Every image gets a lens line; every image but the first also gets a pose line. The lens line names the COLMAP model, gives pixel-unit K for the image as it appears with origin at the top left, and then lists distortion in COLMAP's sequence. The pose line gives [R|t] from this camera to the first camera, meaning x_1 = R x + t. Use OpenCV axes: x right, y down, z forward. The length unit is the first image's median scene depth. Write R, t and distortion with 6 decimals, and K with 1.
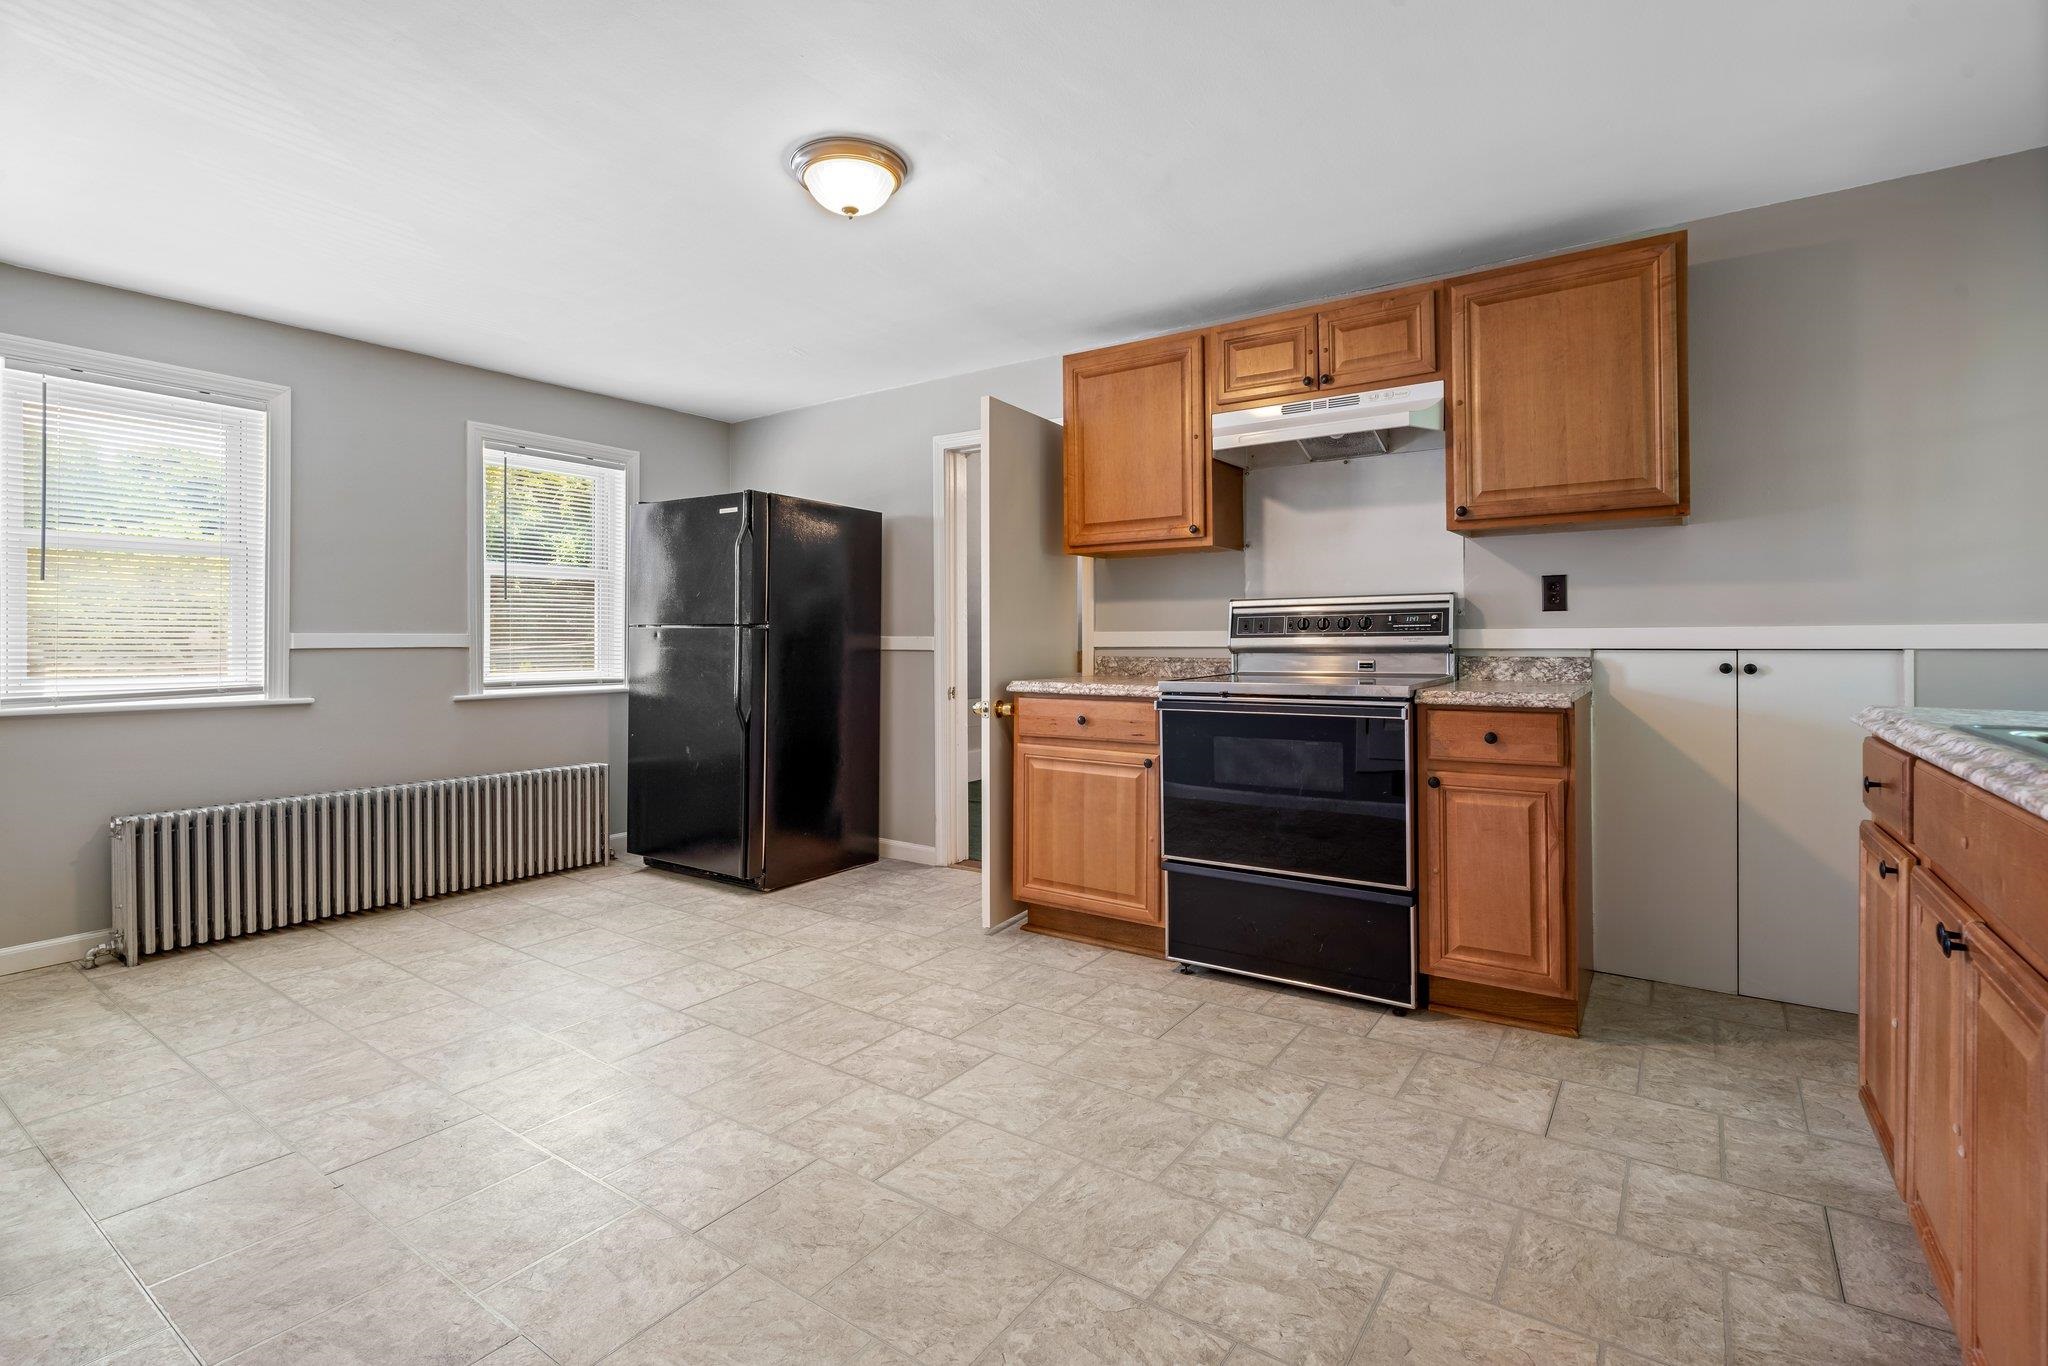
lens RADIAL K [[955.1, 0, 1025.4], [0, 955.1, 636.6], [0, 0, 1]] dist [0.002182, 0.000073]
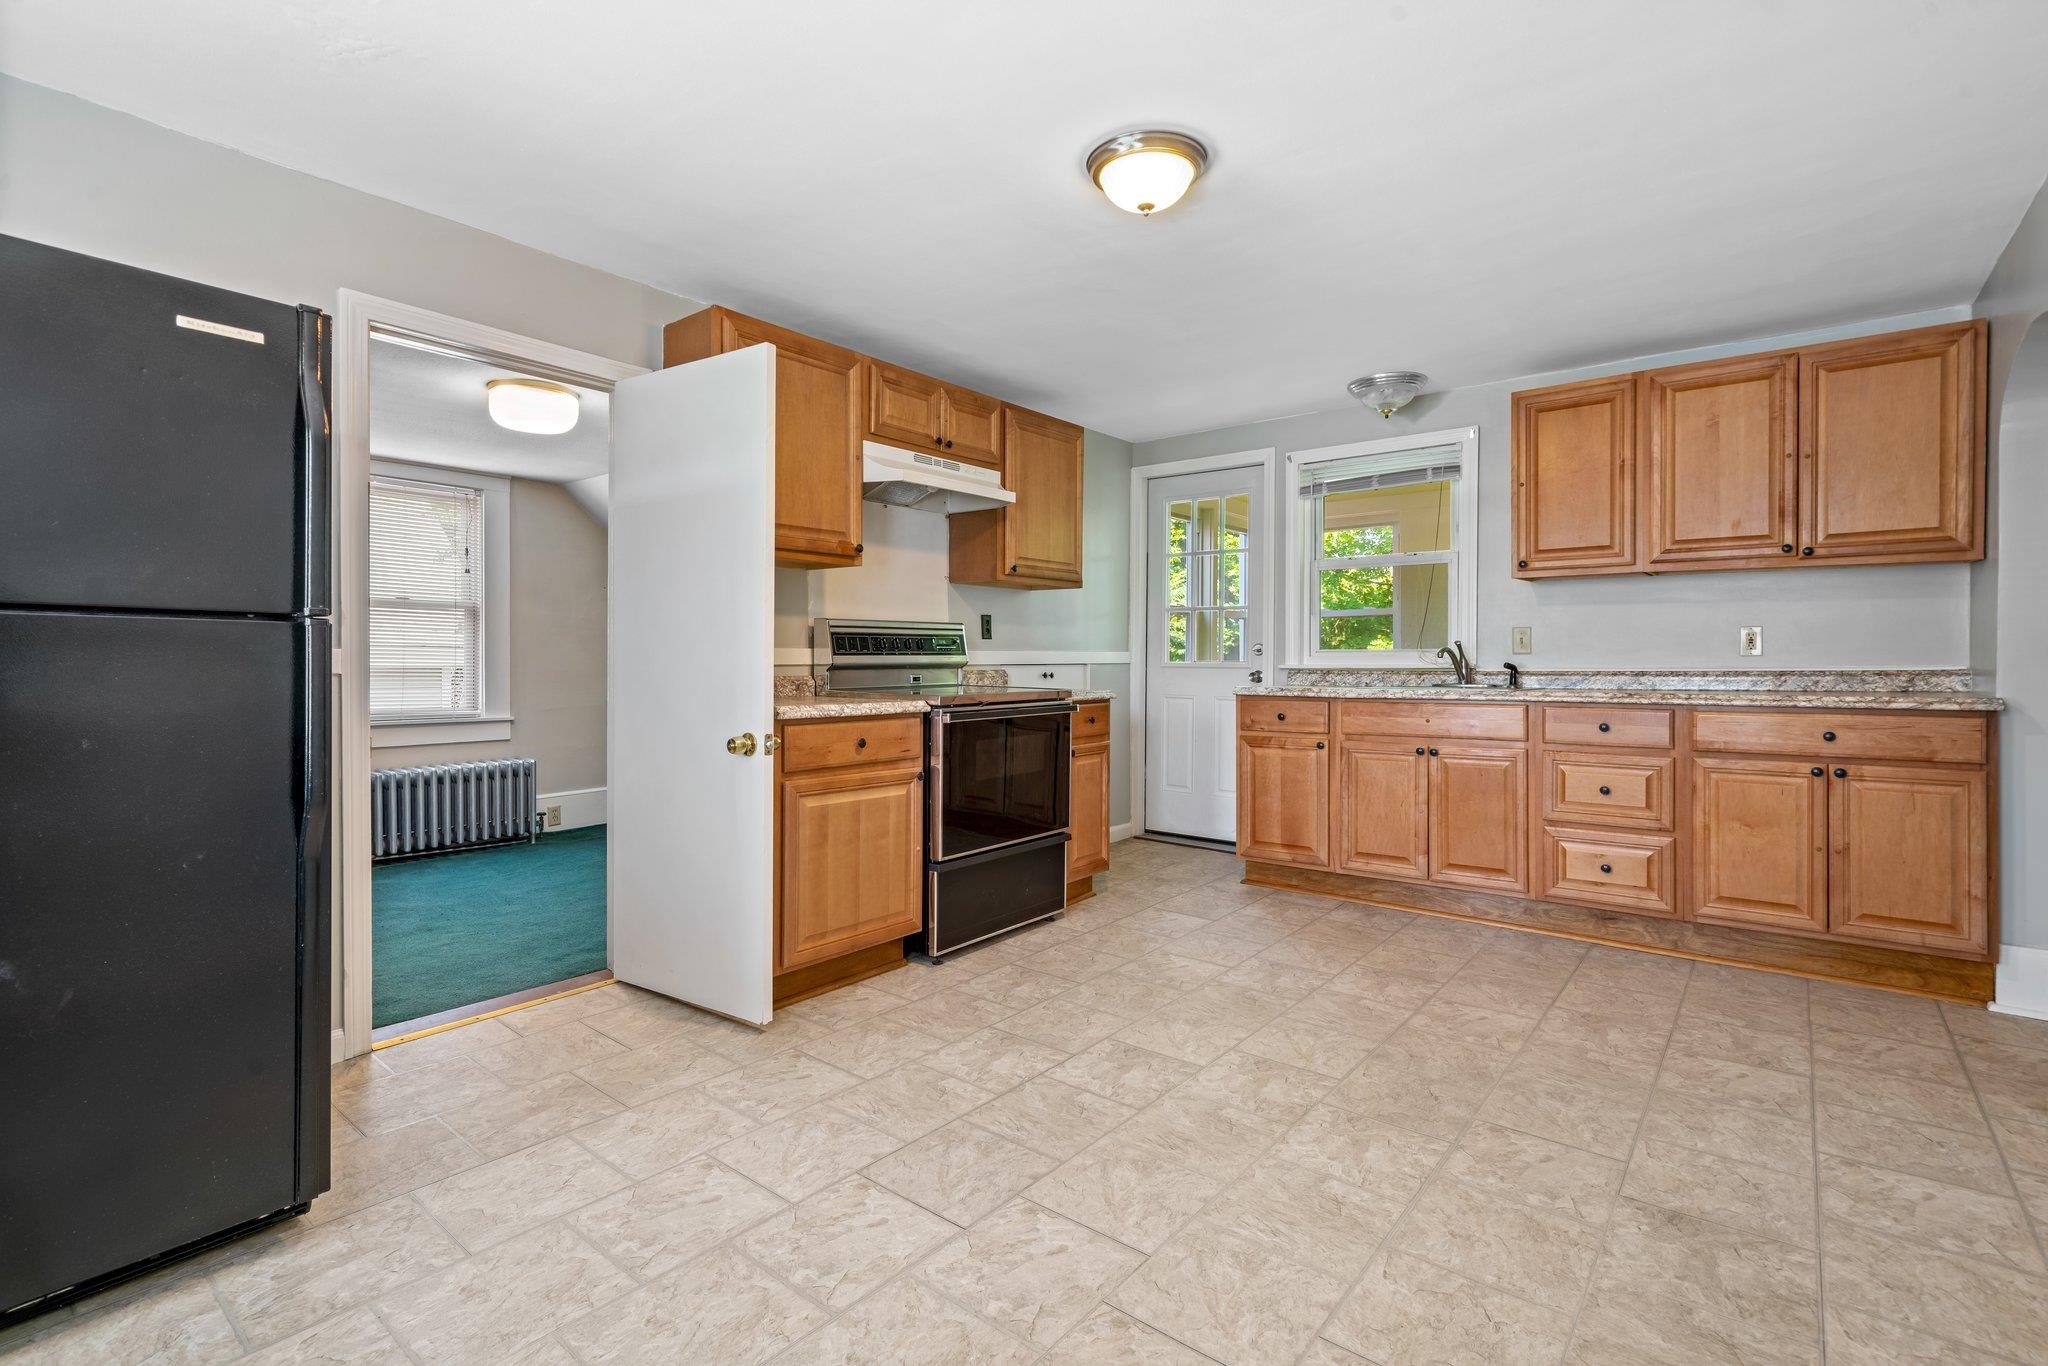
lens RADIAL K [[946.2, 0, 1018.5], [0, 946.2, 668.8], [0, 0, 1]] dist [0.000166, 0.000136]
pose [[0.076968, -0.005390, 0.997019, -1.021931], [-0.003904, 0.999976, 0.005708, 0.011655], [-0.997026, -0.004332, 0.076945, 0.943726]]
